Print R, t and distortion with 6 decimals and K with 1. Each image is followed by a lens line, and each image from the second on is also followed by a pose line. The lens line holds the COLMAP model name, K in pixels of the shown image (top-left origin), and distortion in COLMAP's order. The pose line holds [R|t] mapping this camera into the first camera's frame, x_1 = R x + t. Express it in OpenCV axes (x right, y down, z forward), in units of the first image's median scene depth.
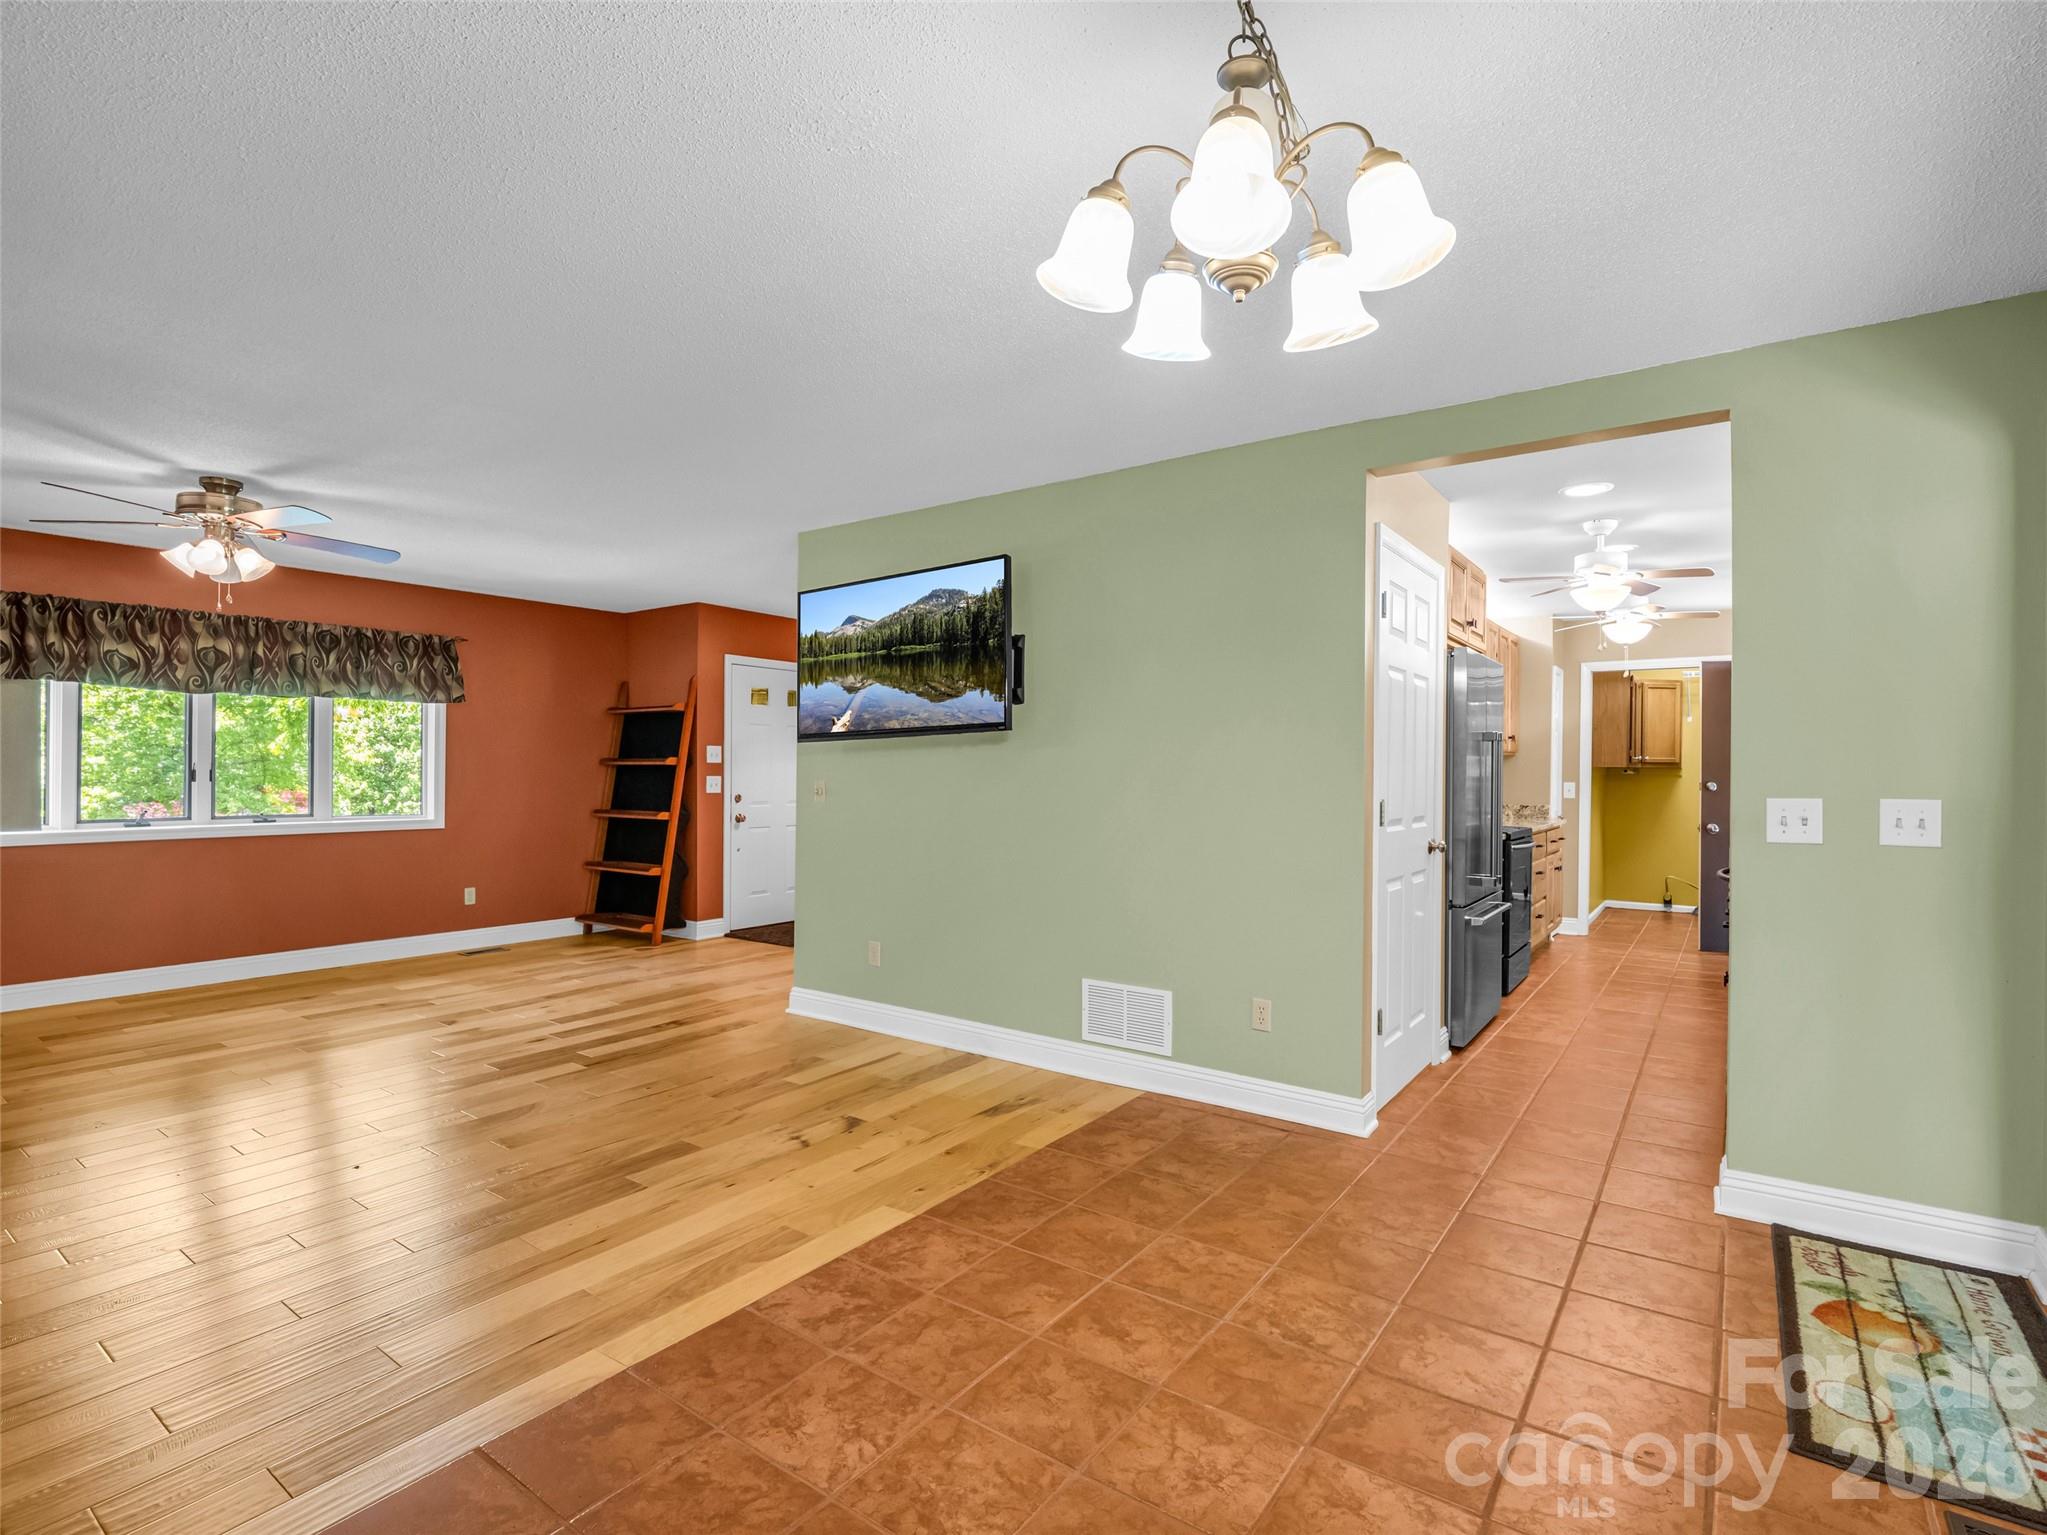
lens RADIAL K [[1012.9, 0, 1032.2], [0, 1012.9, 770.4], [0, 0, 1]] dist [-0.019239, -0.000357]
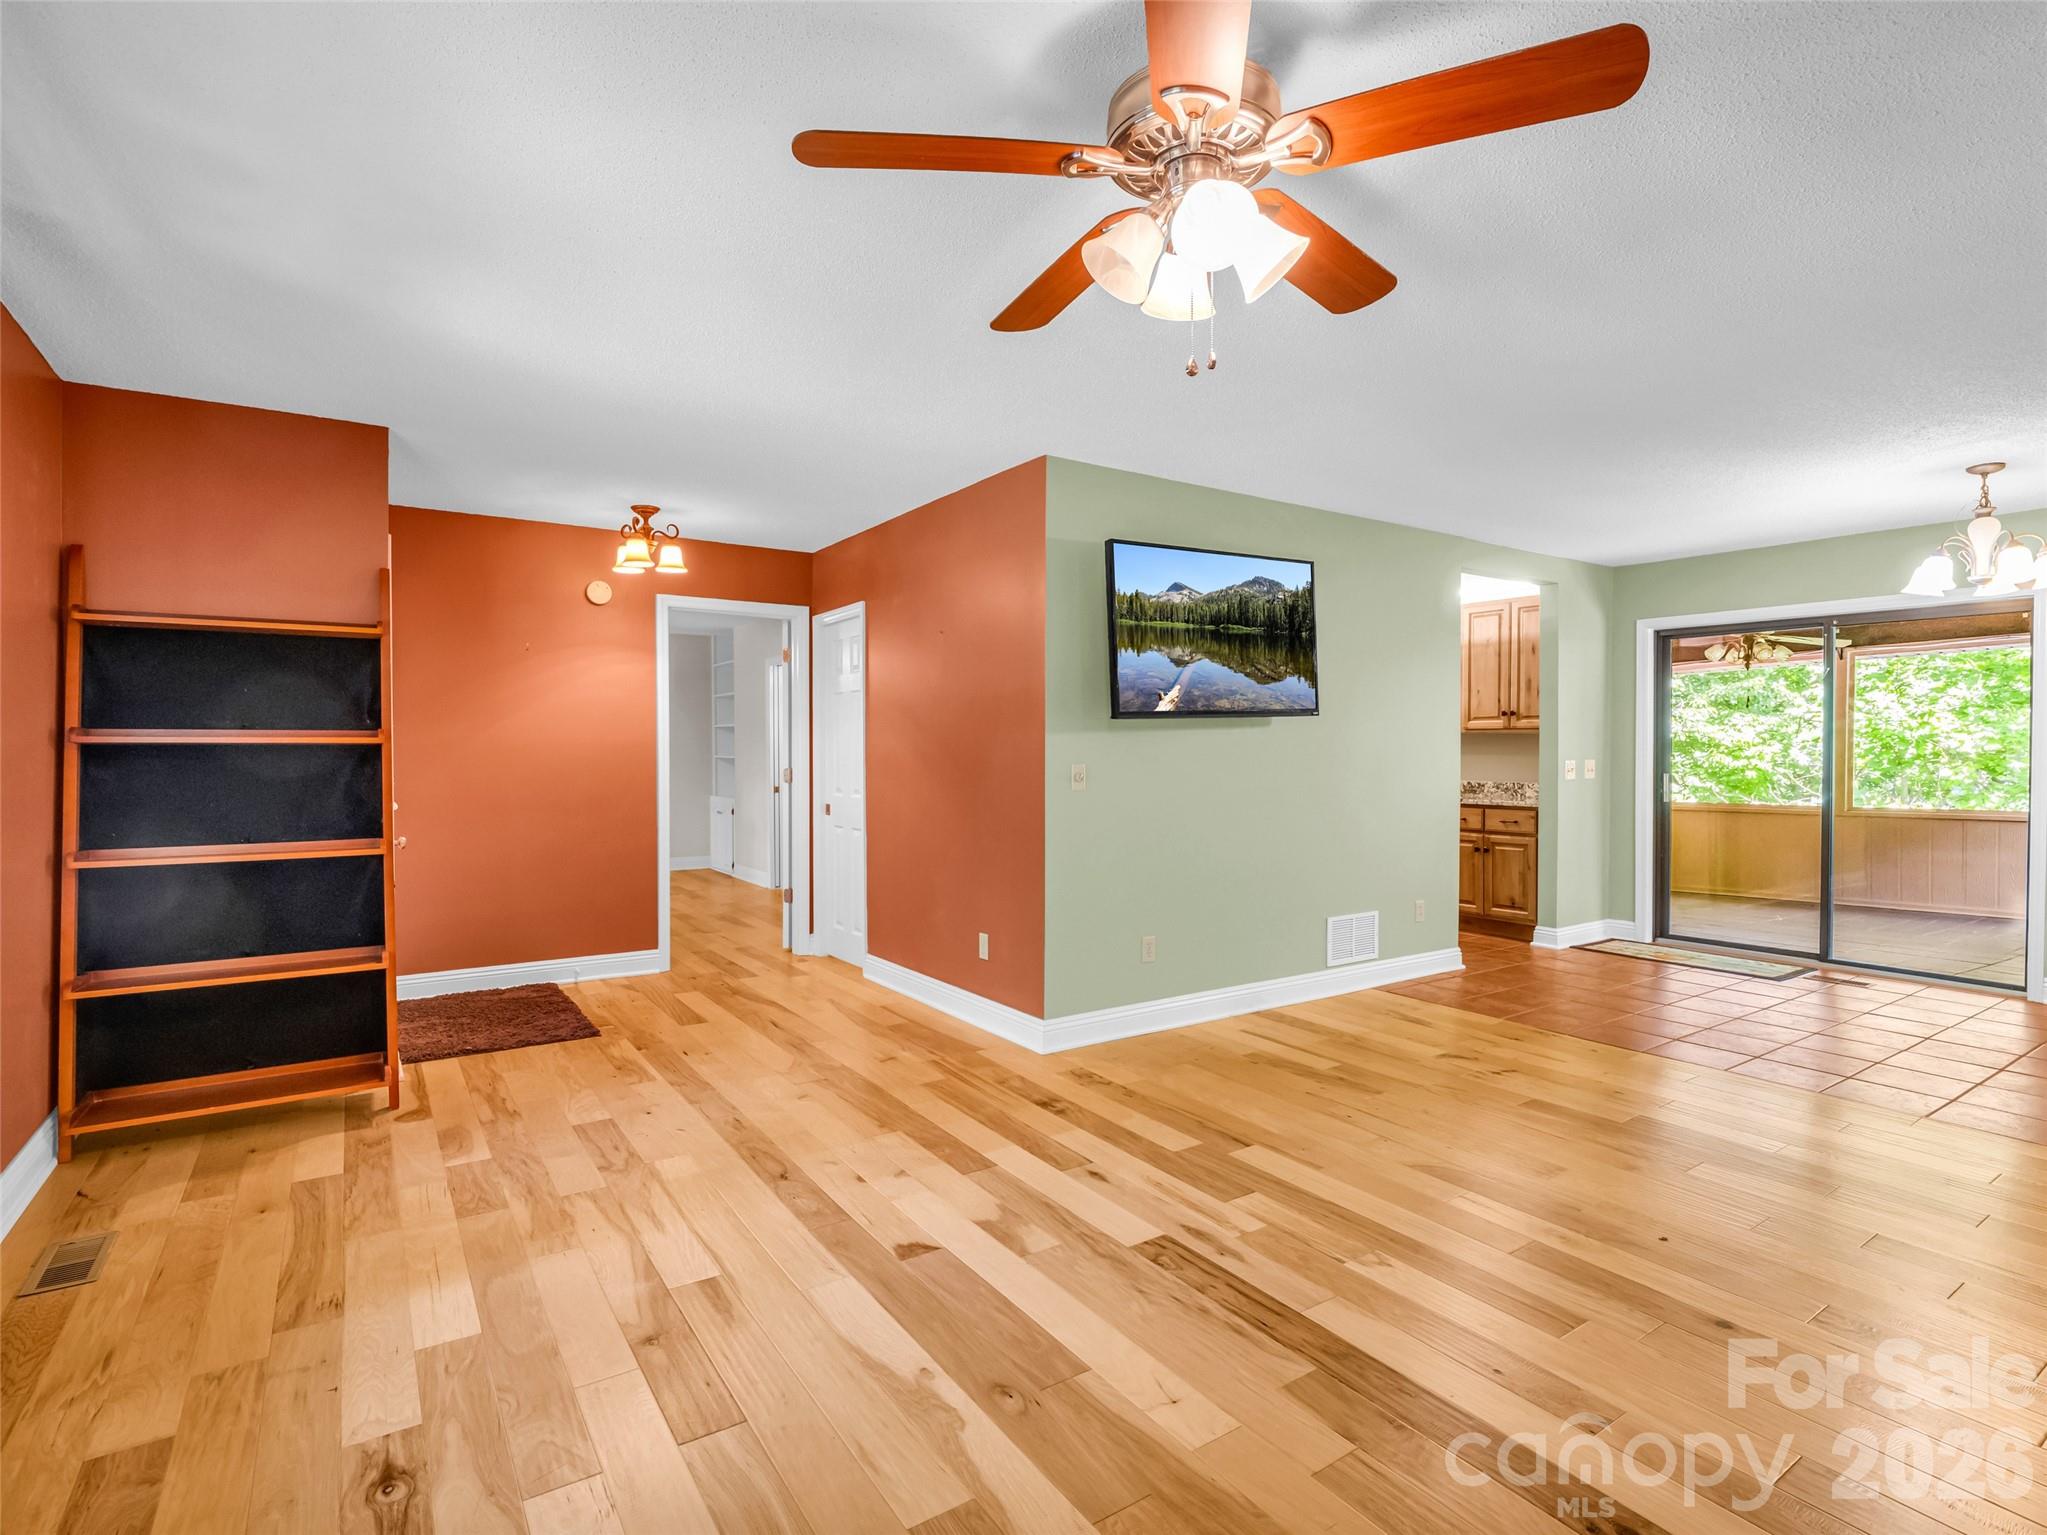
lens RADIAL K [[1012.9, 0, 1020.0], [0, 1012.9, 758.6], [0, 0, 1]] dist [-0.019239, -0.000357]
pose [[0.368178, -0.016857, 0.929603, -1.126494], [0.003563, 0.999854, 0.016719, -0.008805], [-0.929749, -0.002843, 0.368184, 0.822843]]
